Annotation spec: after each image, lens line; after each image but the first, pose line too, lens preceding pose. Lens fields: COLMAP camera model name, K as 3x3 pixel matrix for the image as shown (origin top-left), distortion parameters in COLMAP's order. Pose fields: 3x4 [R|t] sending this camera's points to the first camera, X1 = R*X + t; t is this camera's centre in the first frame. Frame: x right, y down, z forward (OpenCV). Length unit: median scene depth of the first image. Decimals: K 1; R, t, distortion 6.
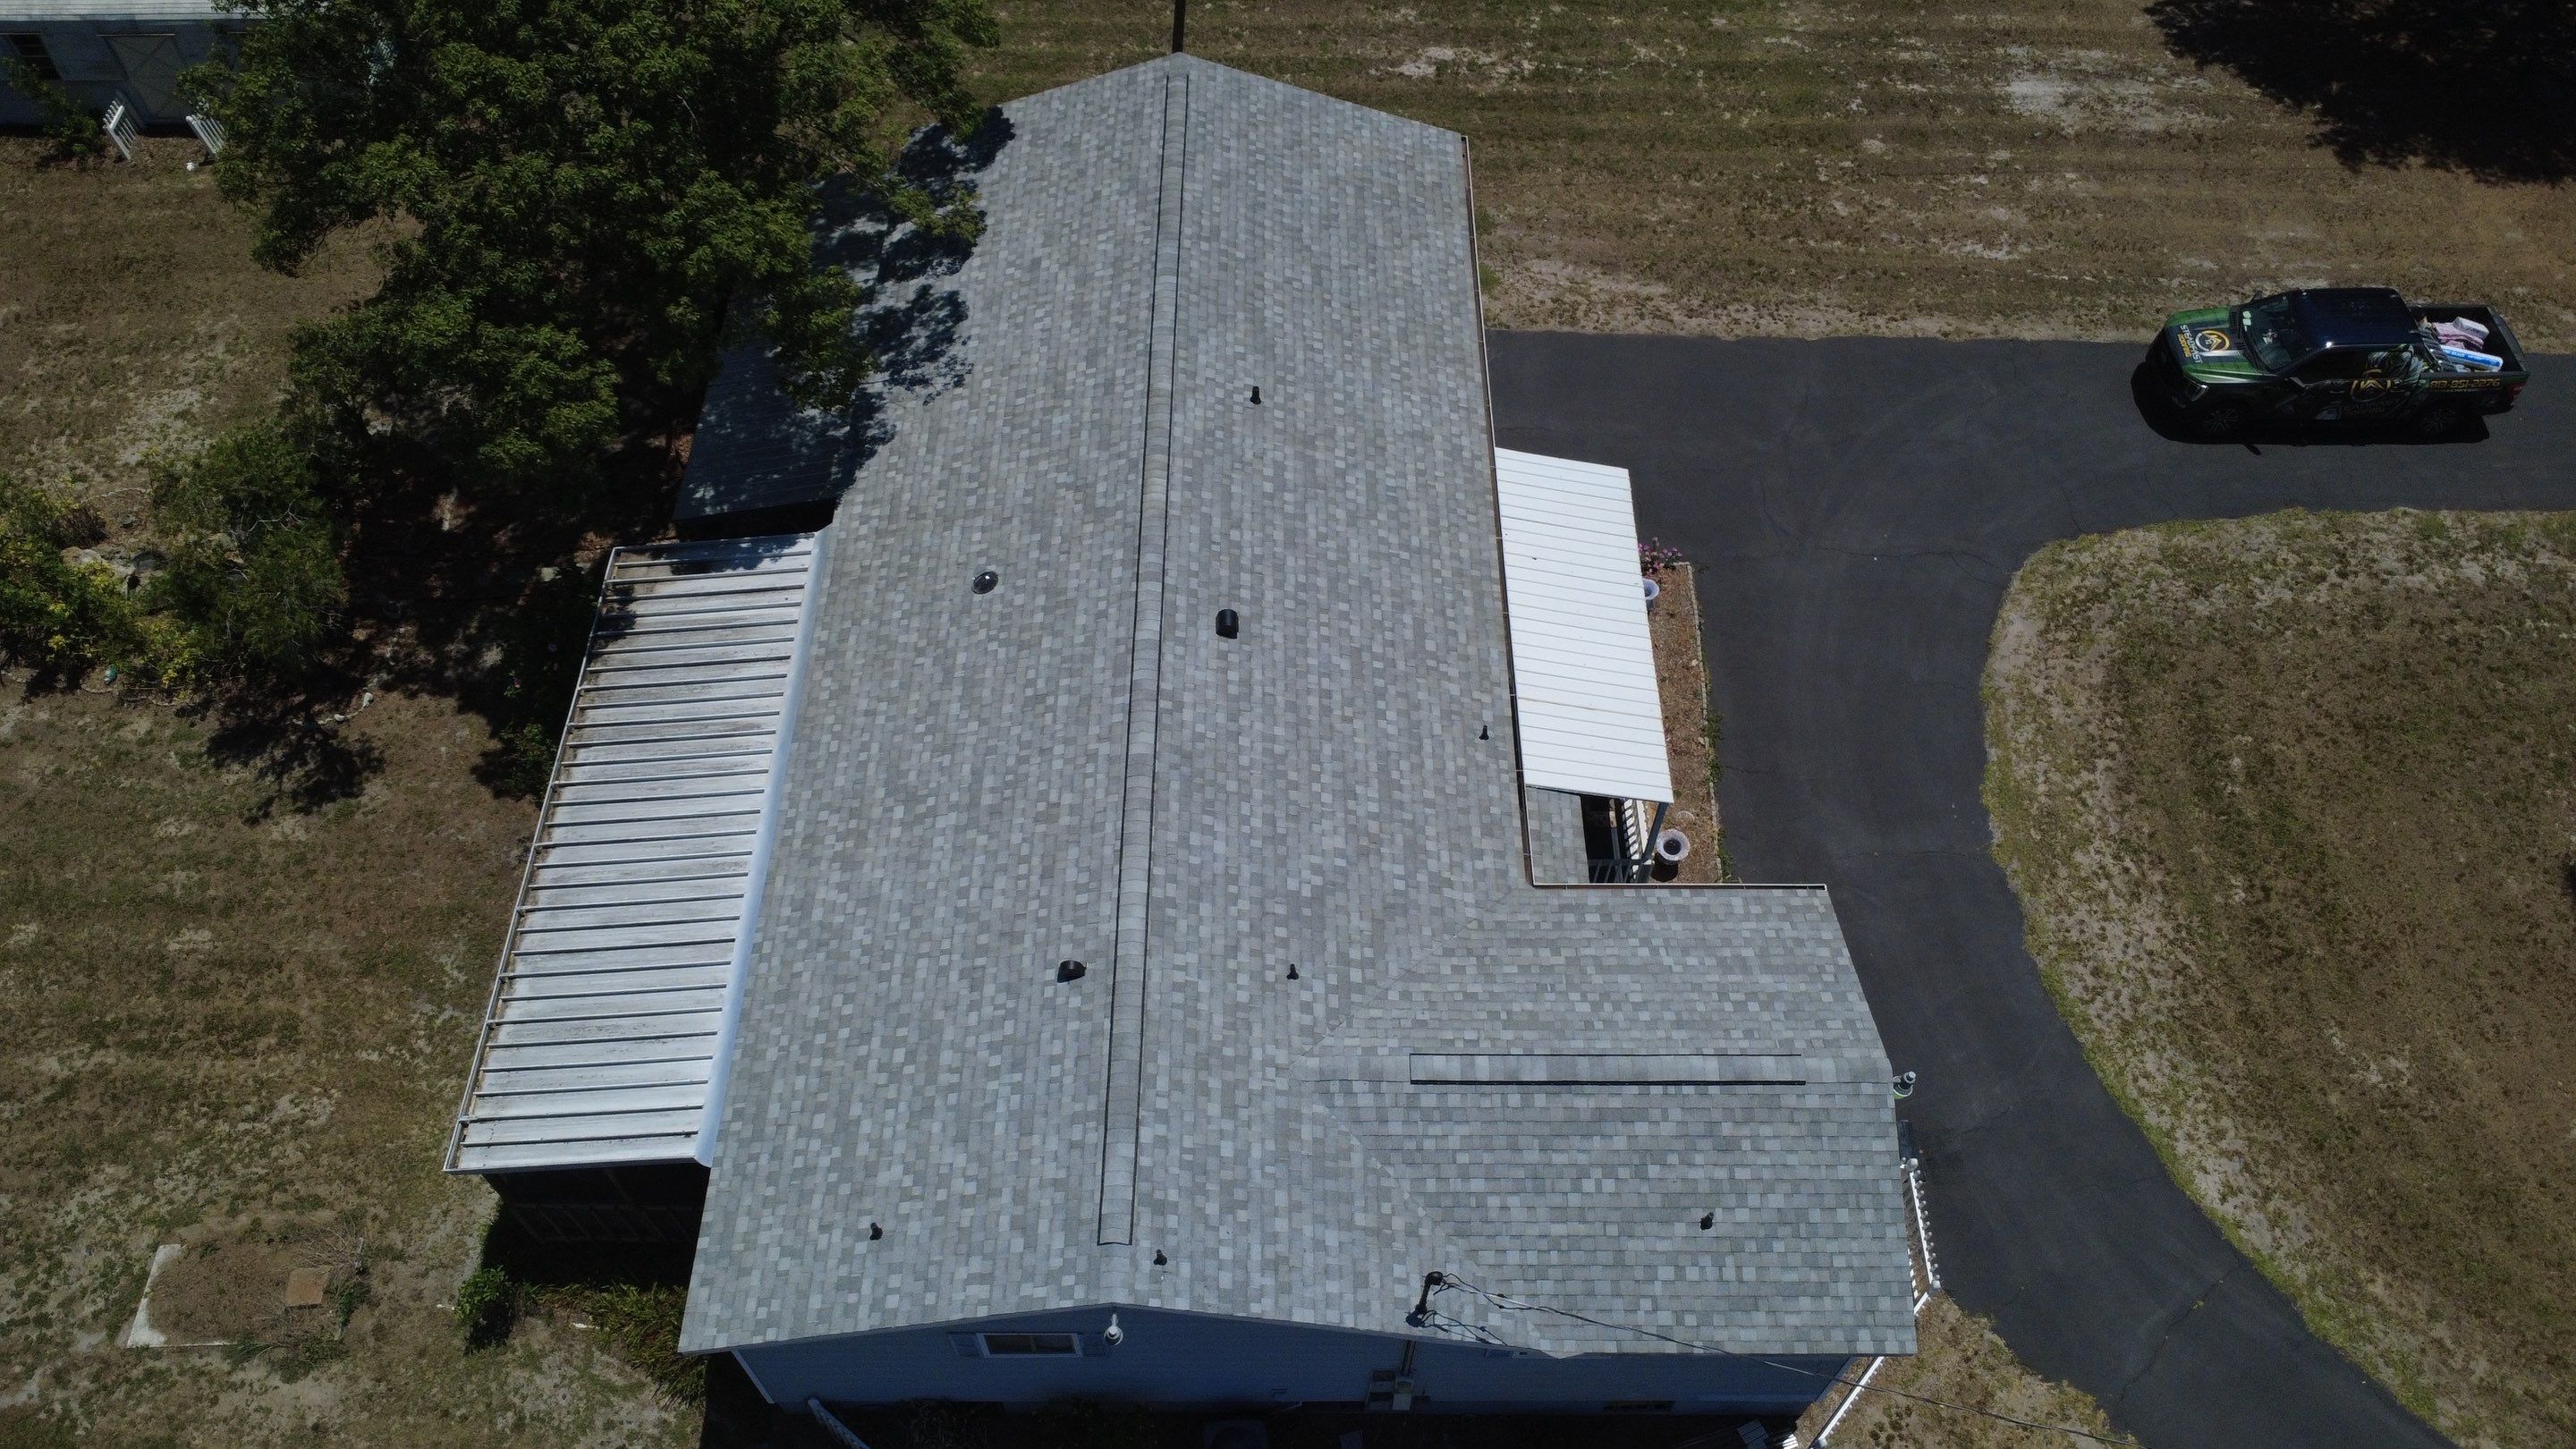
lens RADIAL K [[1883.0, 0, 1283.8], [0, 1883.0, 719.7], [0, 0, 1]] dist [0.002442, -0.001358]
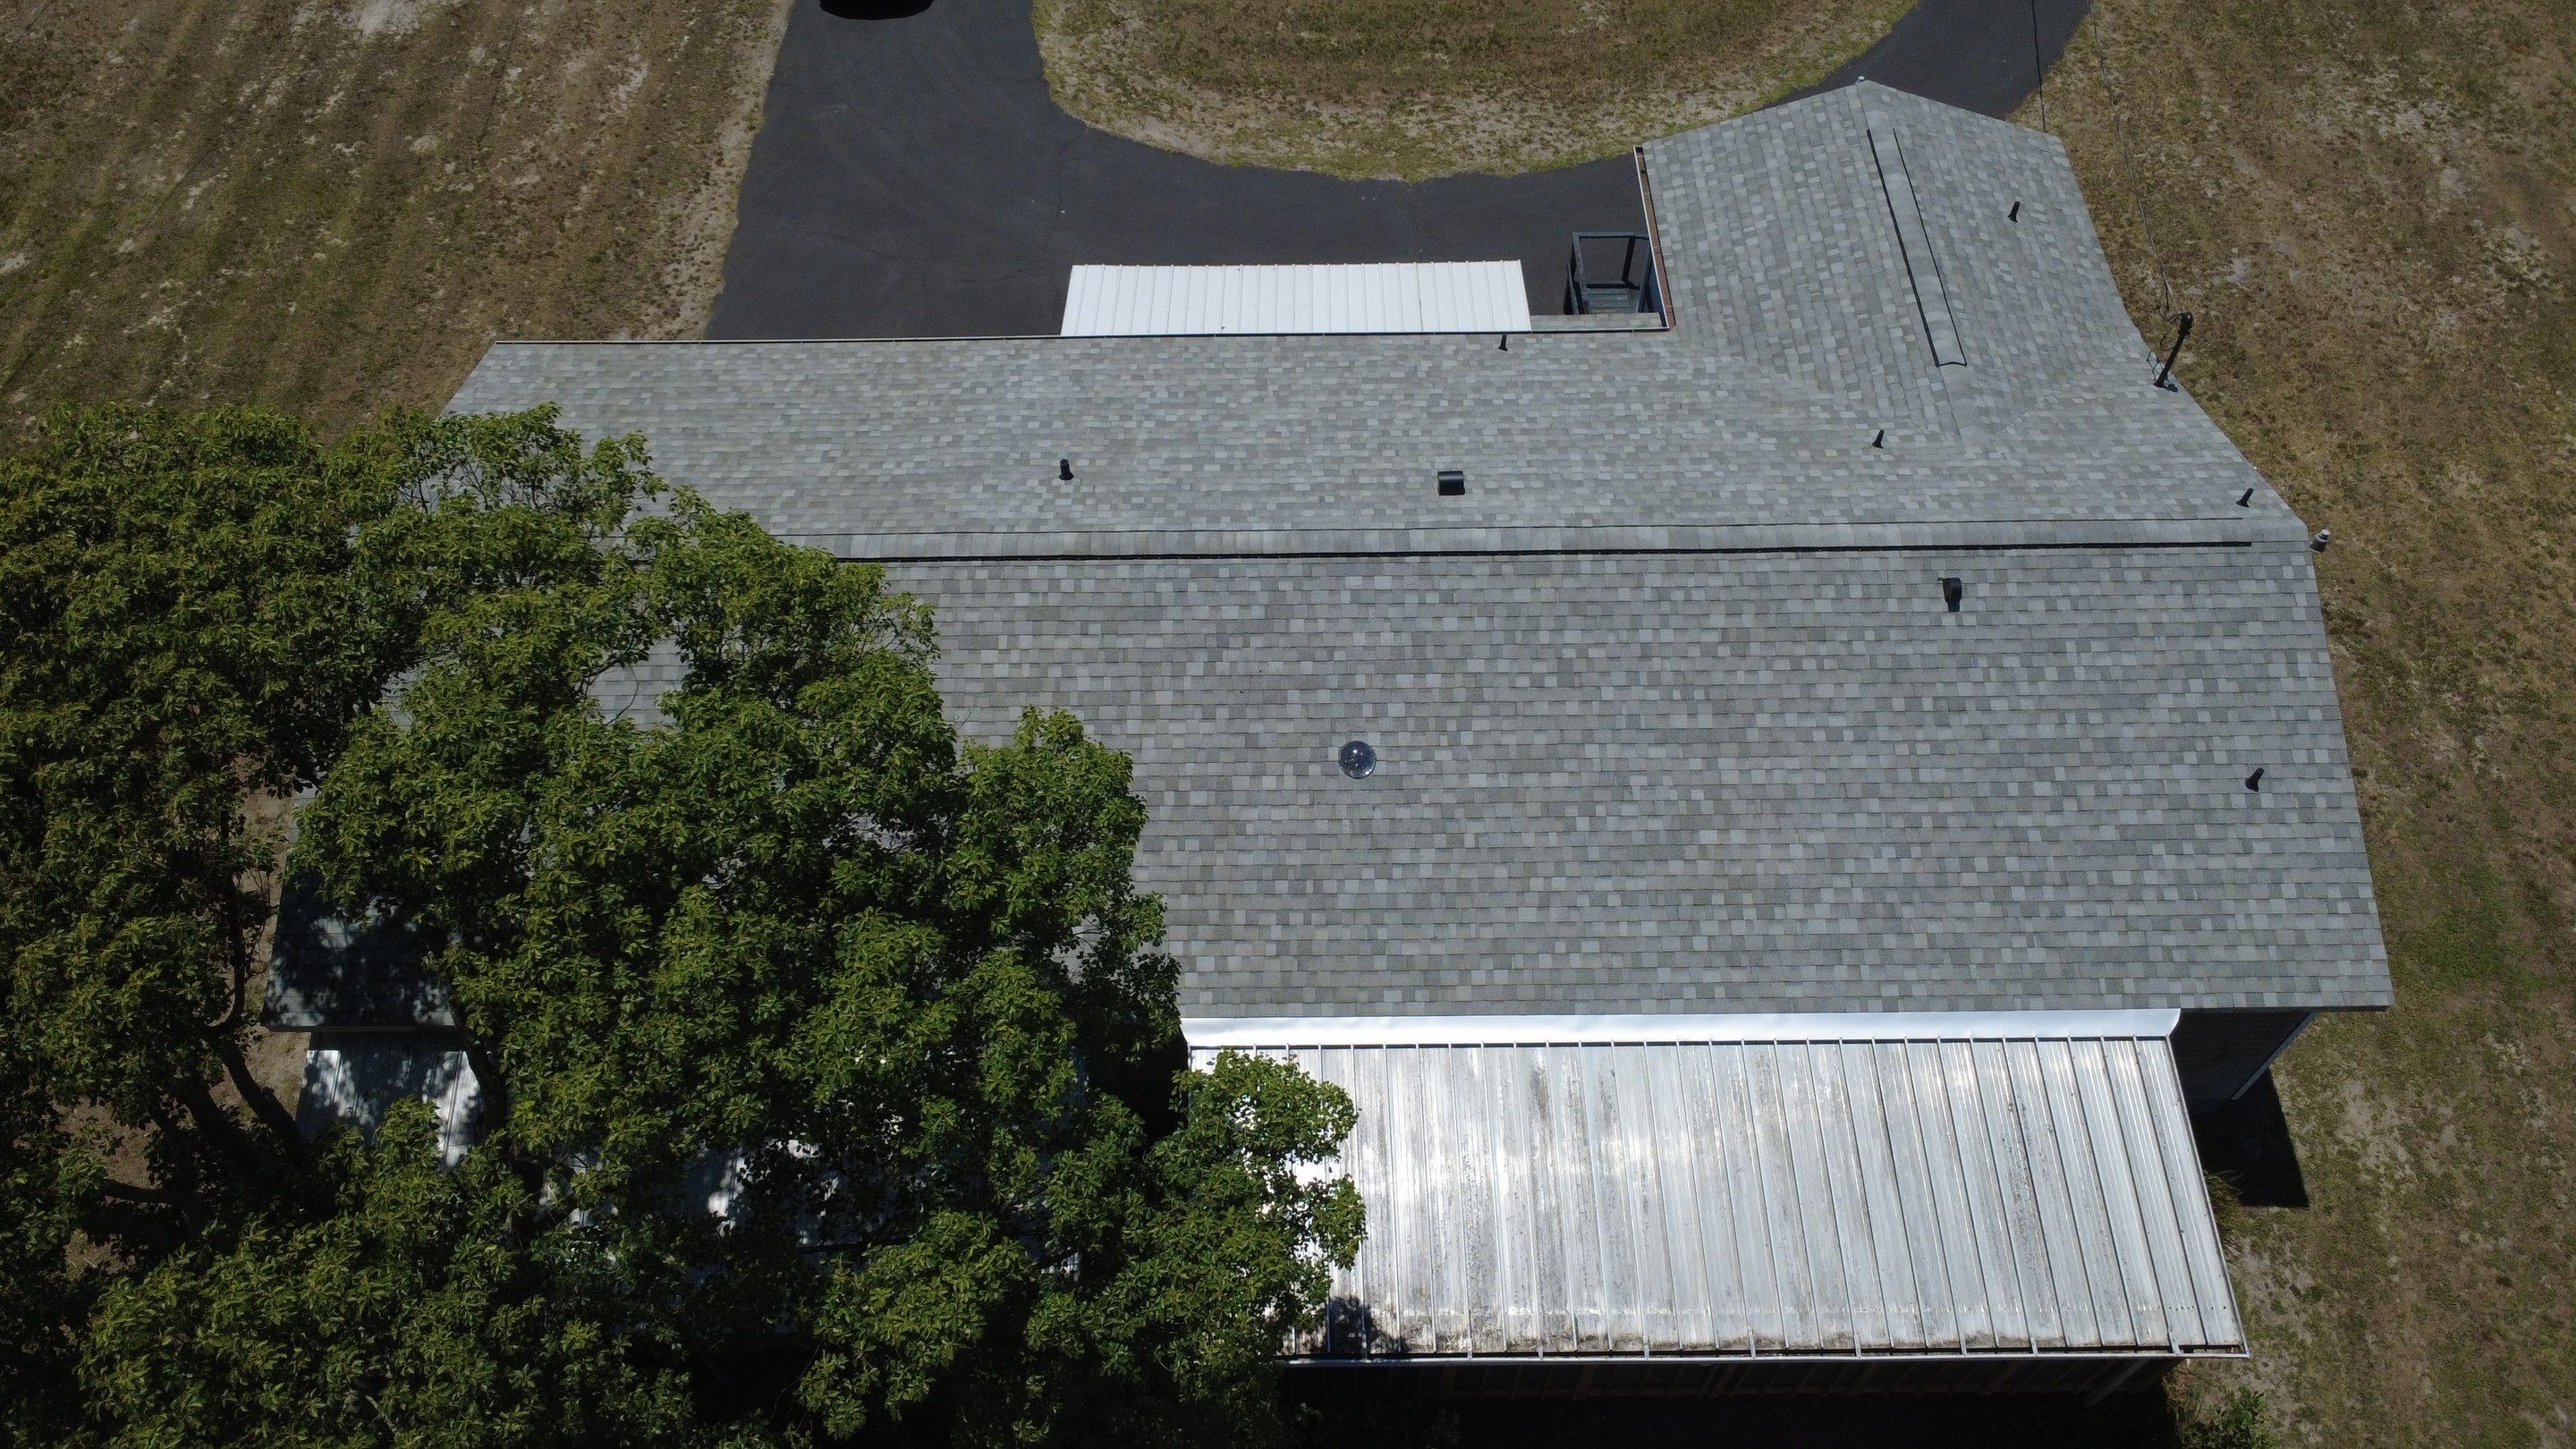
lens RADIAL K [[1883.0, 0, 1284.2], [0, 1883.0, 721.4], [0, 0, 1]] dist [0.002442, -0.001358]
pose [[-0.006929, -0.816755, 0.576942, -0.556652], [0.815922, 0.328940, 0.475468, -0.440761], [-0.578121, 0.474035, 0.664129, 0.488625]]
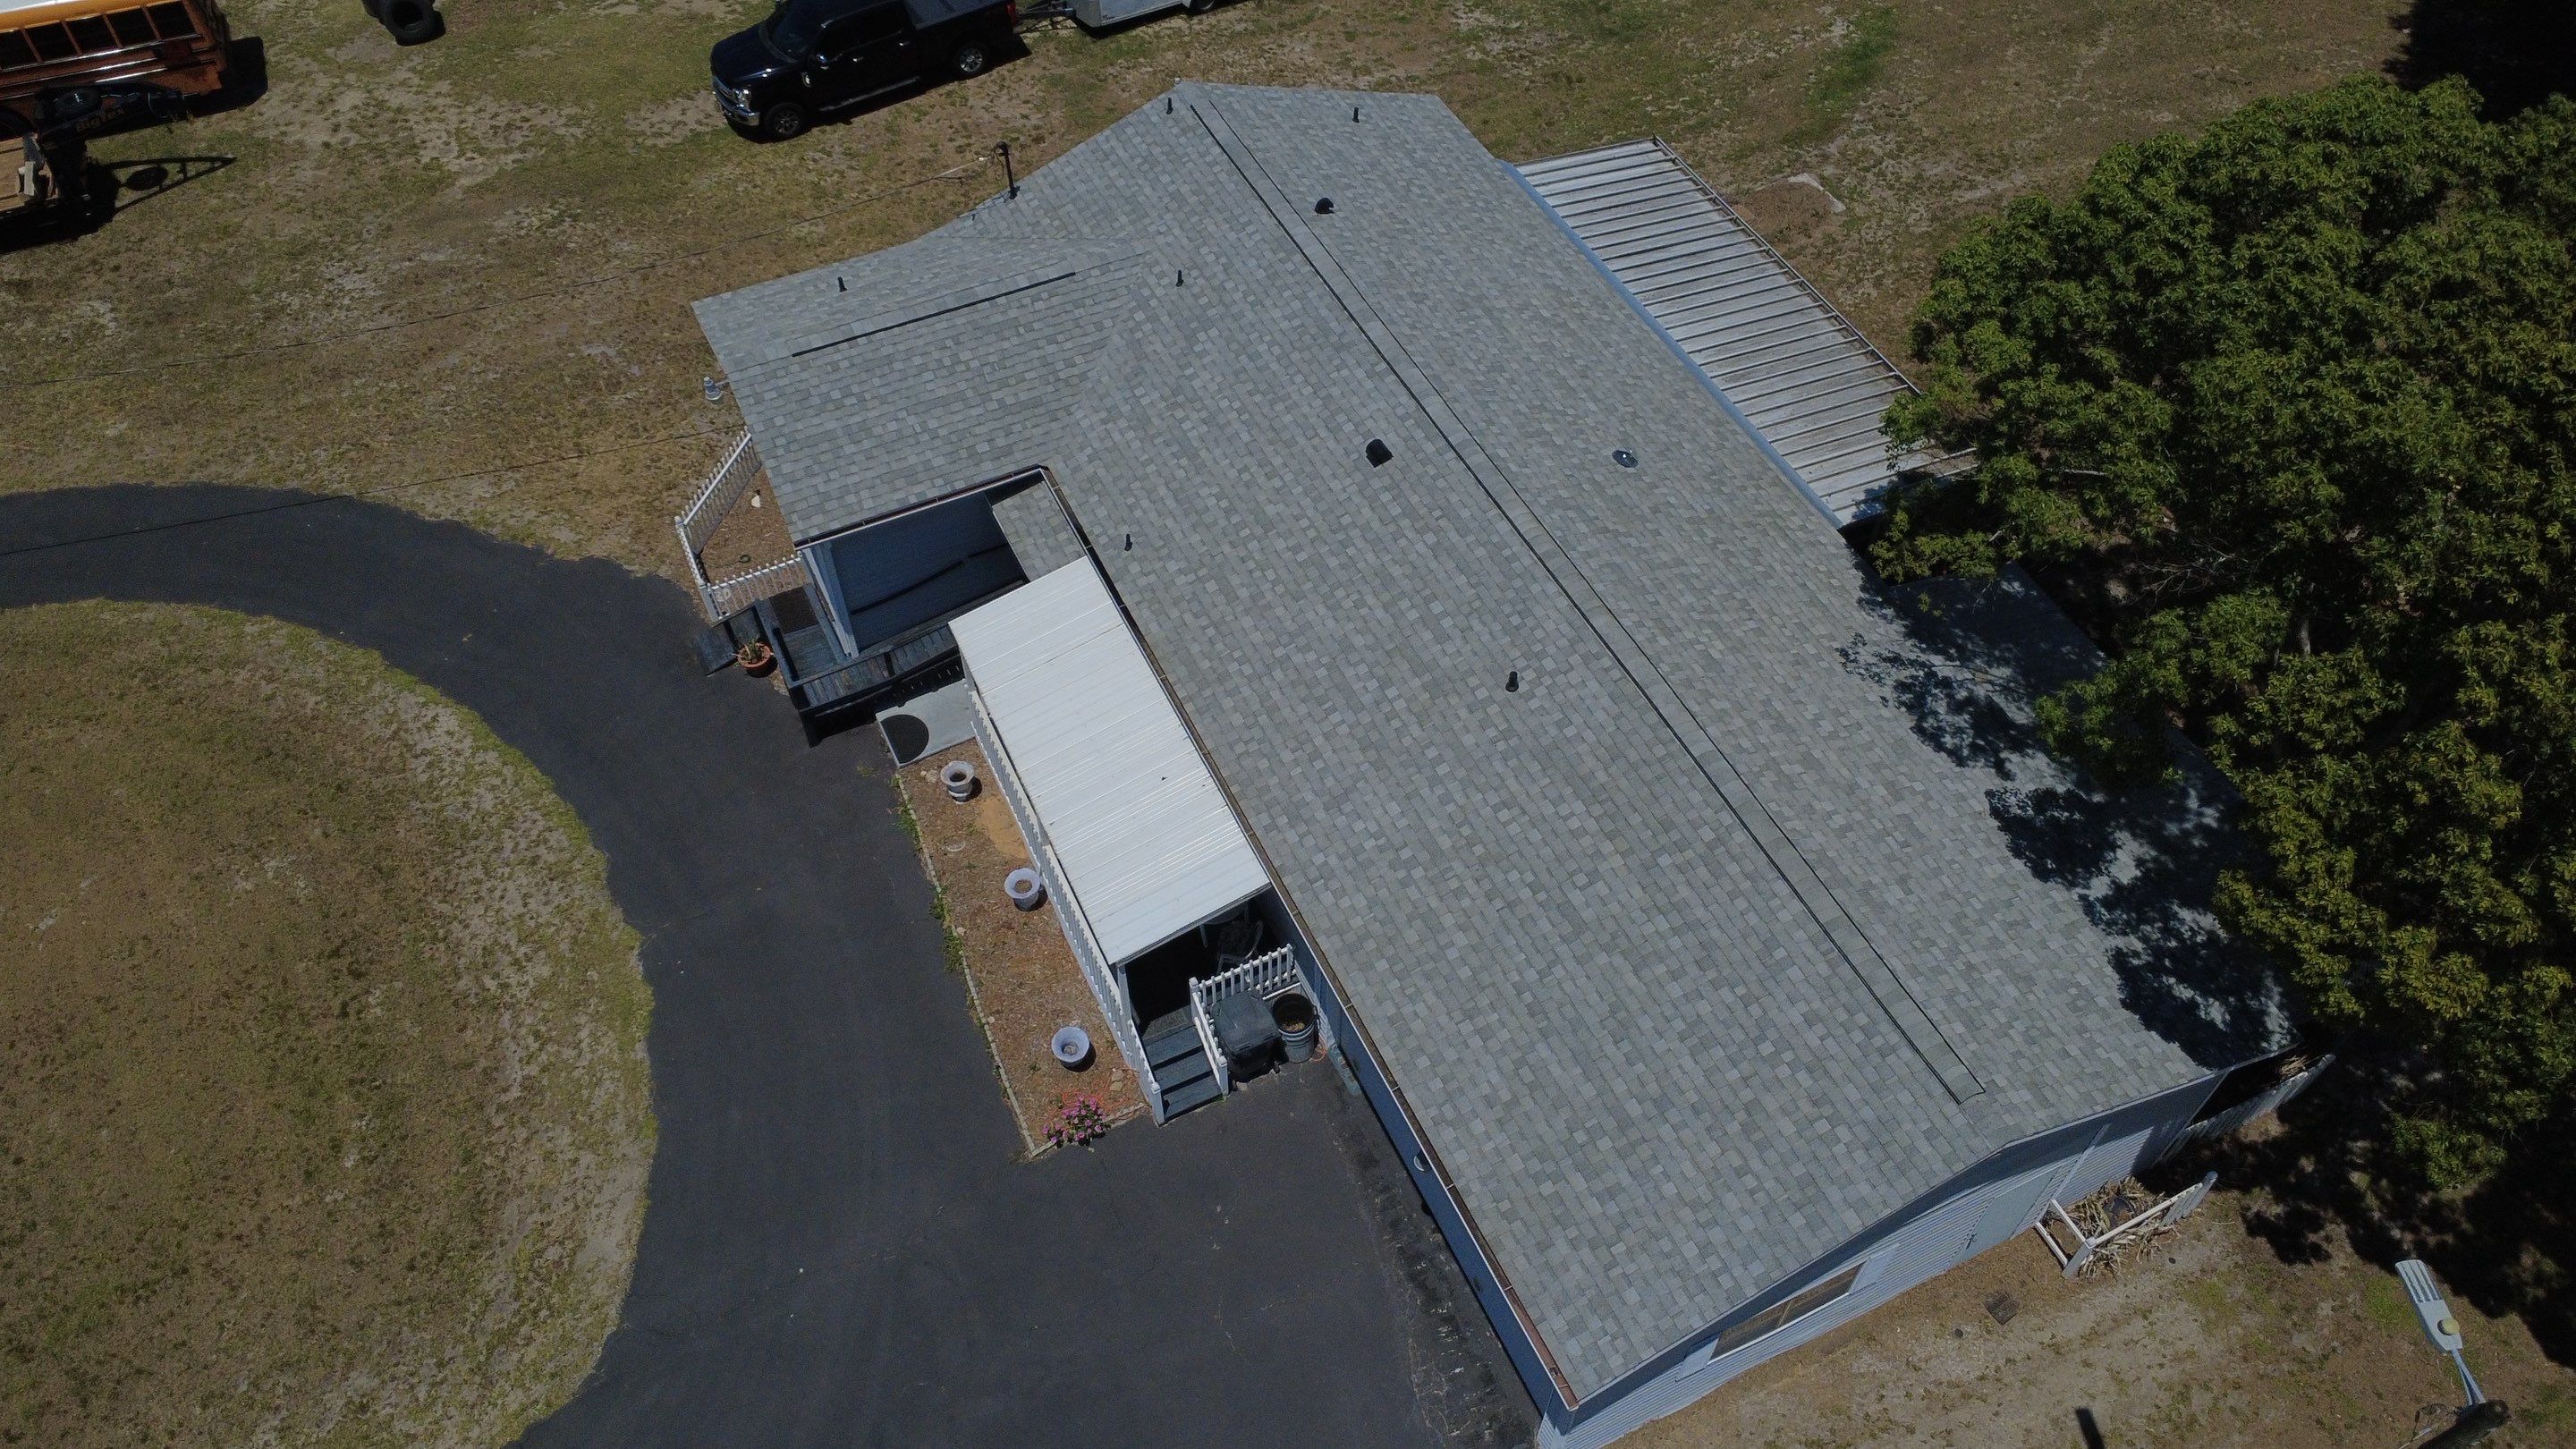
lens RADIAL K [[1883.0, 0, 1285.5], [0, 1883.0, 725.0], [0, 0, 1]] dist [0.002442, -0.001358]
pose [[-0.903941, 0.332847, -0.268520, 0.321108], [-0.347407, -0.205354, 0.914953, -0.940896], [0.249398, 0.920349, 0.301261, 0.745044]]
